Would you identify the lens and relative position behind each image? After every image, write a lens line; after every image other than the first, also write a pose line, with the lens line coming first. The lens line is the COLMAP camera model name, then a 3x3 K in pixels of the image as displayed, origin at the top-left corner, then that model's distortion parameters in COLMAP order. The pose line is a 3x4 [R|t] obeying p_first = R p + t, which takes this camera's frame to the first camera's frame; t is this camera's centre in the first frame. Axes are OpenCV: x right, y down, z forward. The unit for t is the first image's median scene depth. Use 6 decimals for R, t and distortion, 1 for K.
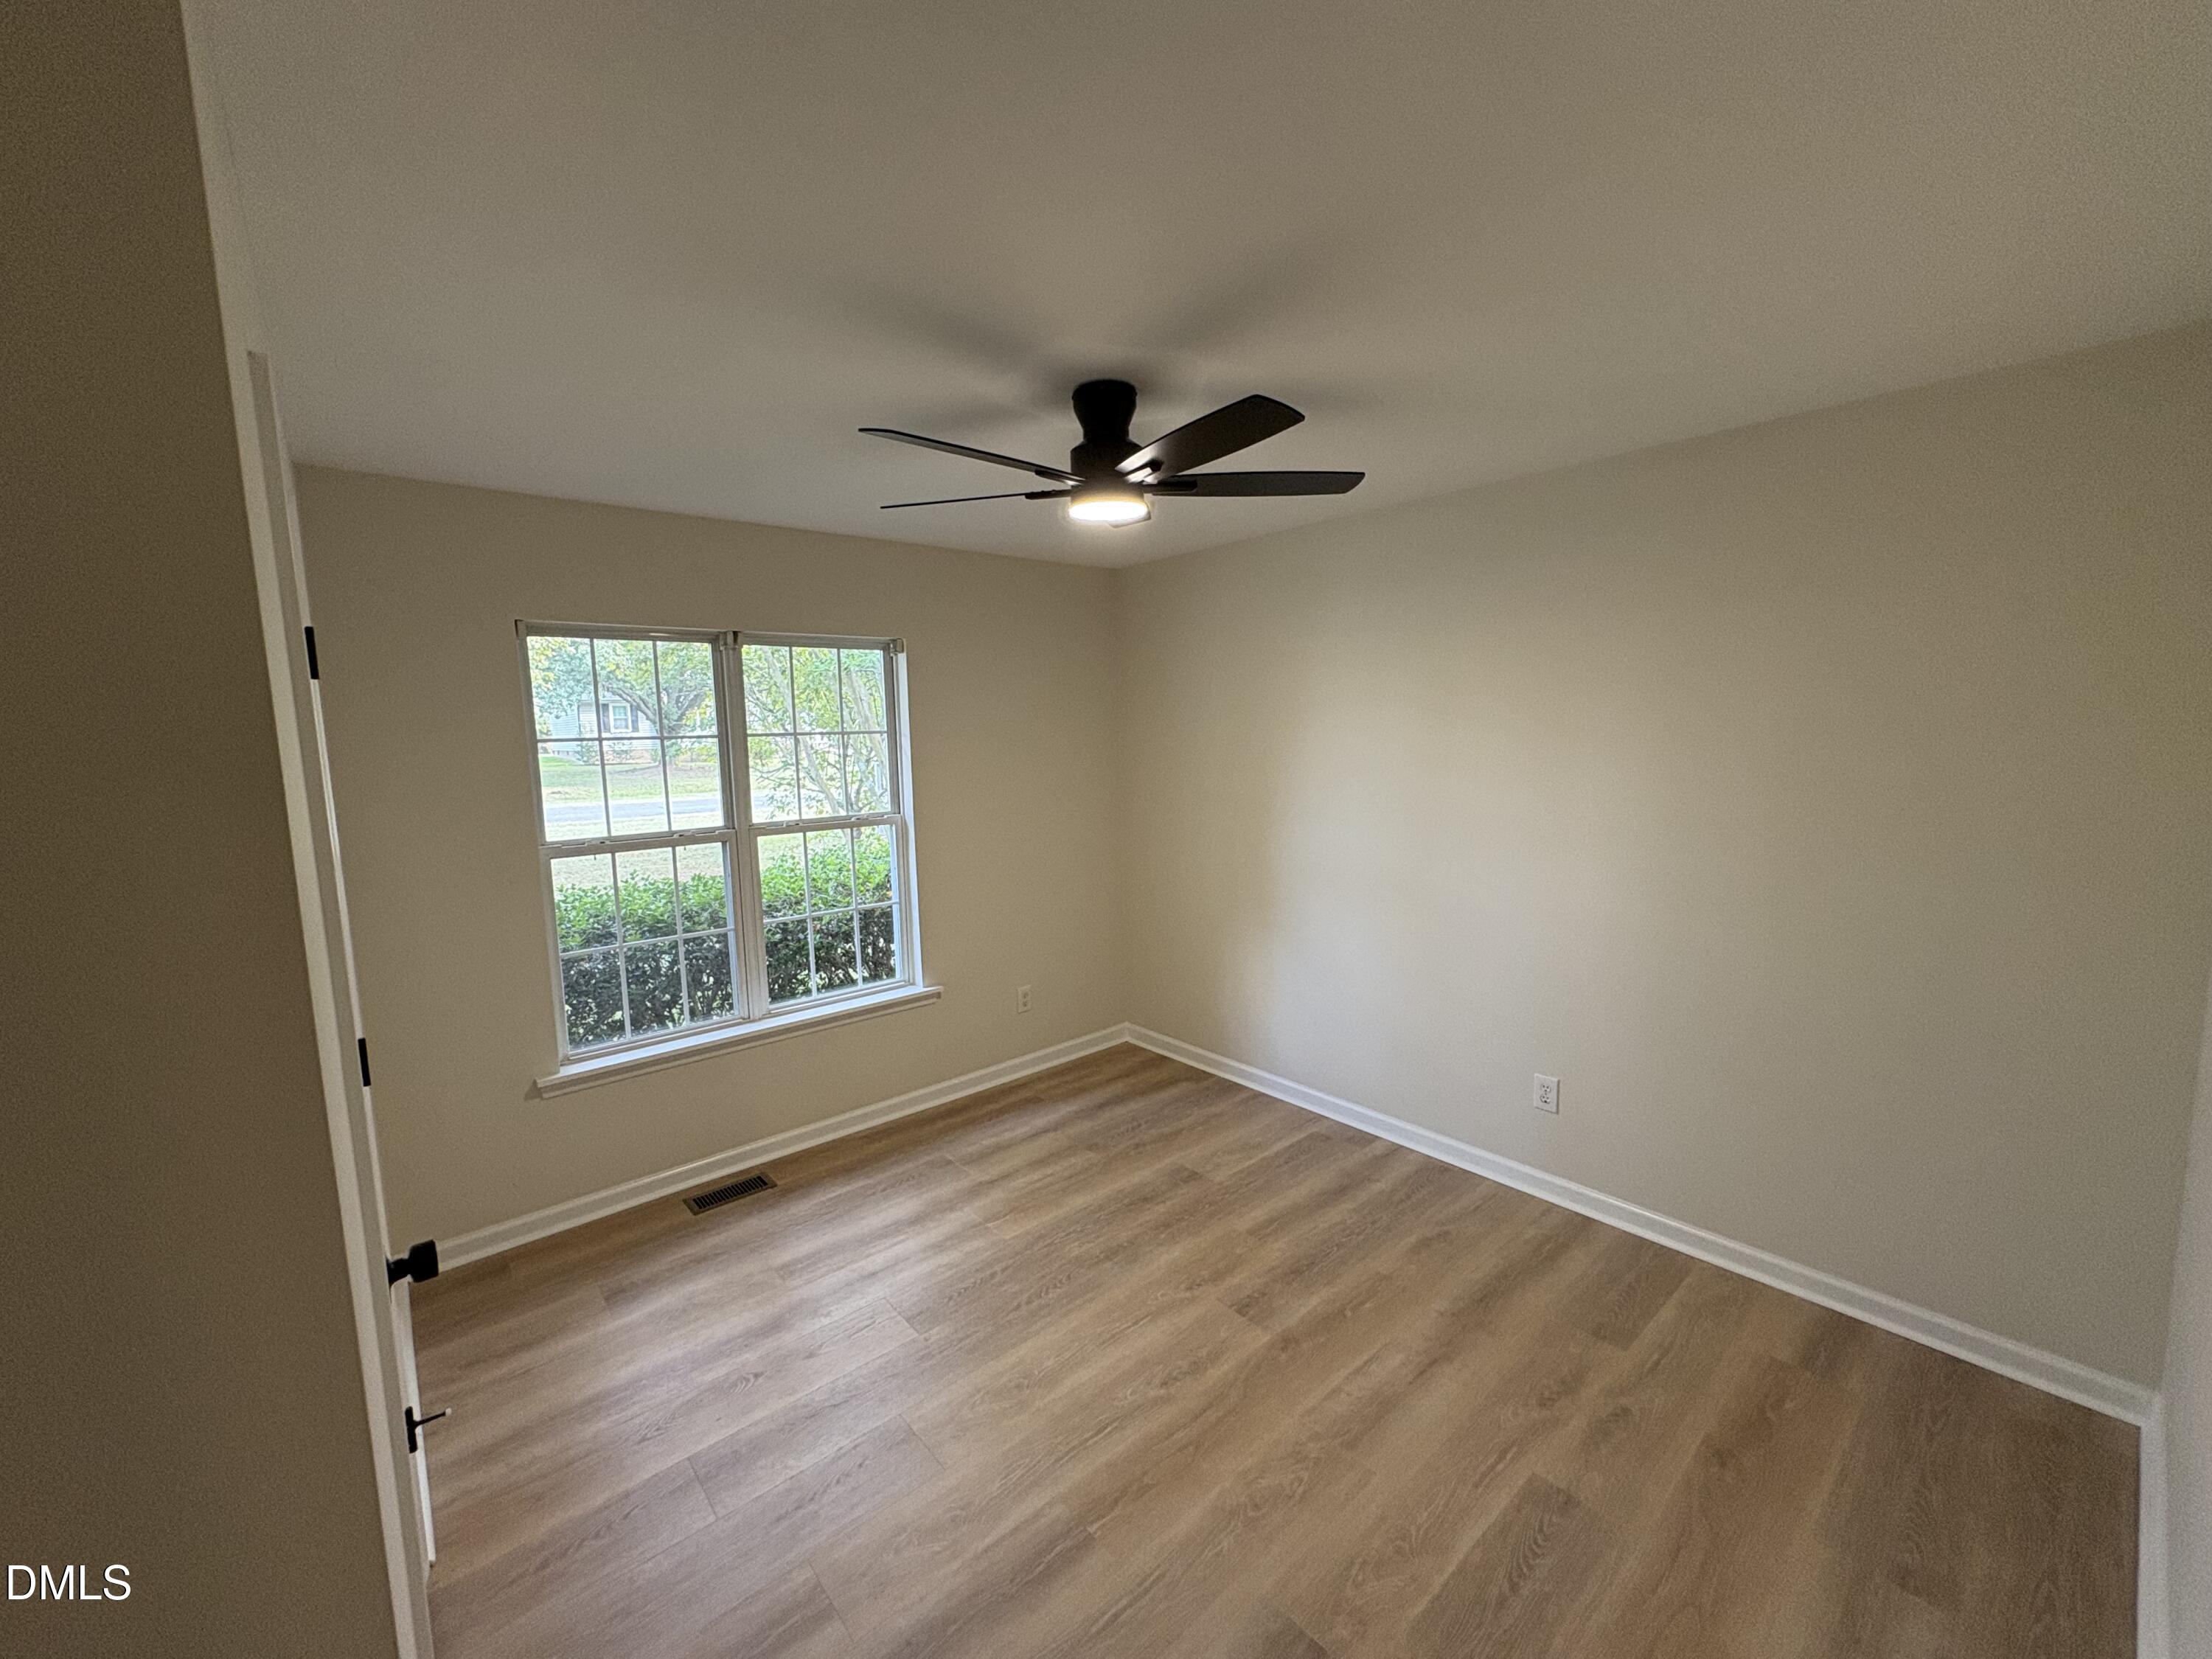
lens RADIAL K [[885.4, 0, 1111.8], [0, 885.4, 835.8], [0, 0, 1]] dist [0.000003, 0.000478]
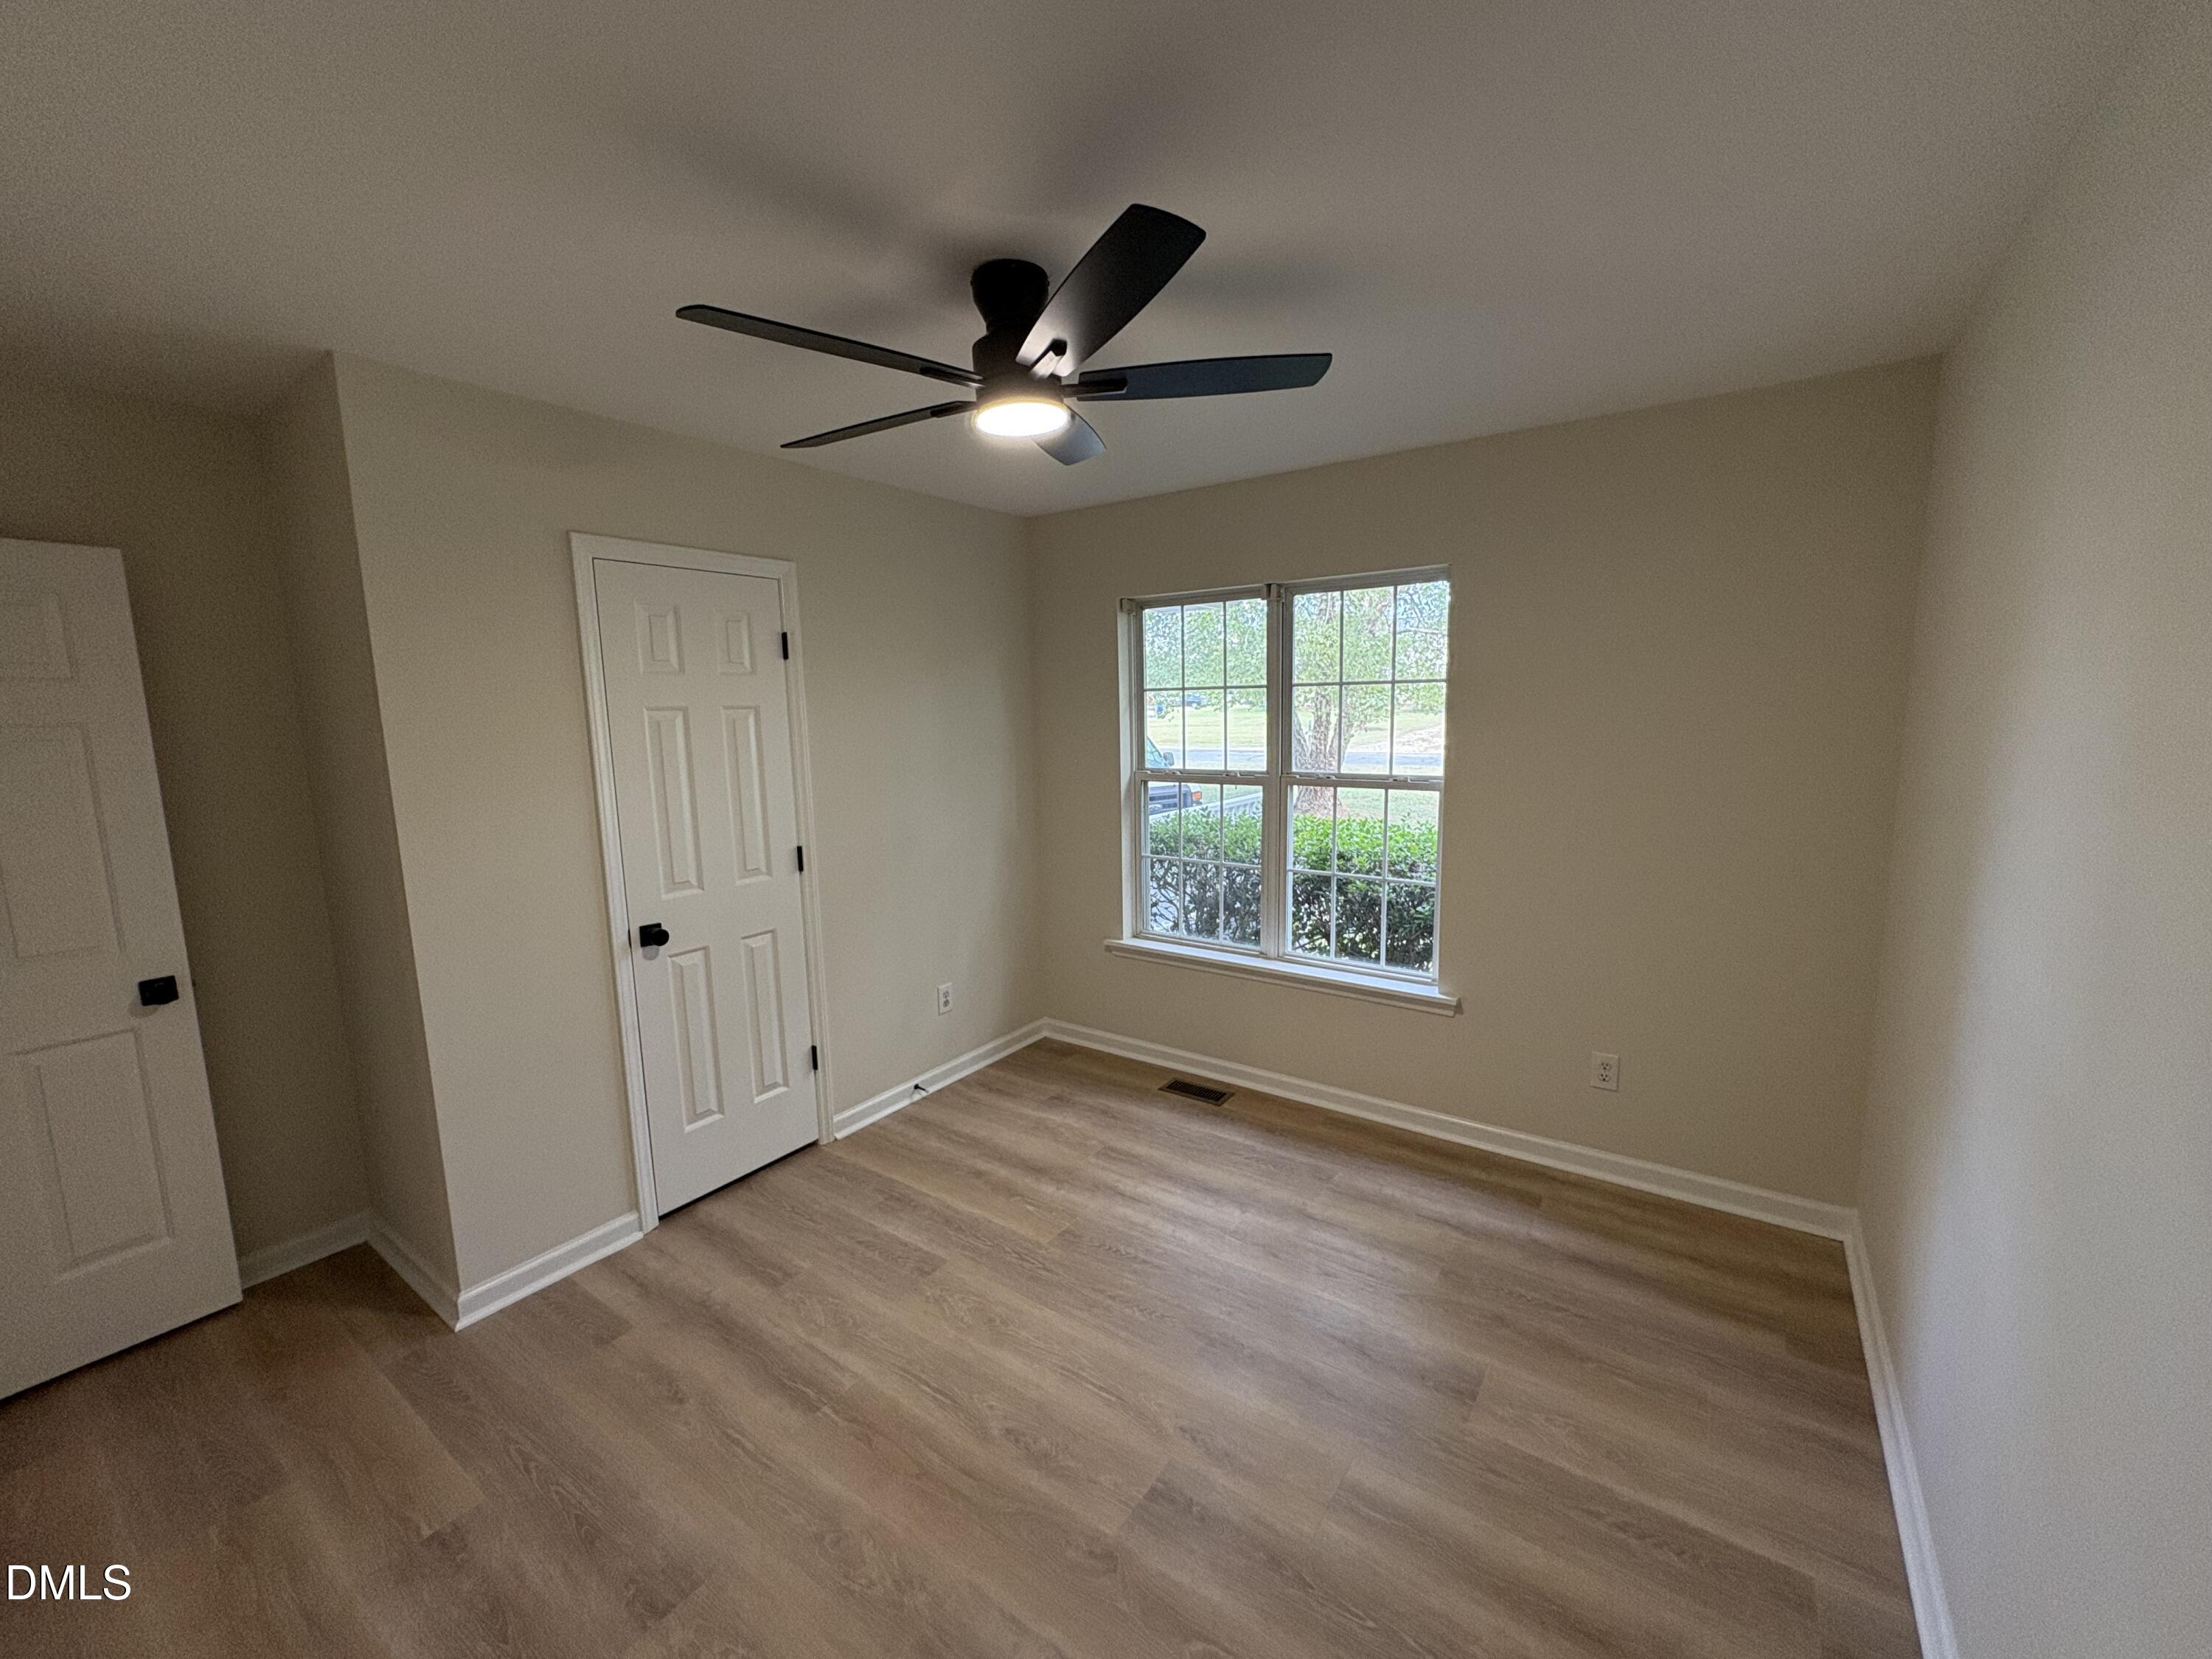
lens RADIAL K [[885.4, 0, 1103.4], [0, 885.4, 833.6], [0, 0, 1]] dist [0.000003, 0.000478]
pose [[0.231192, 0.158180, -0.959963, 0.567966], [-0.105052, 0.984984, 0.137003, -0.064052], [0.967220, 0.069172, 0.244337, 0.573146]]
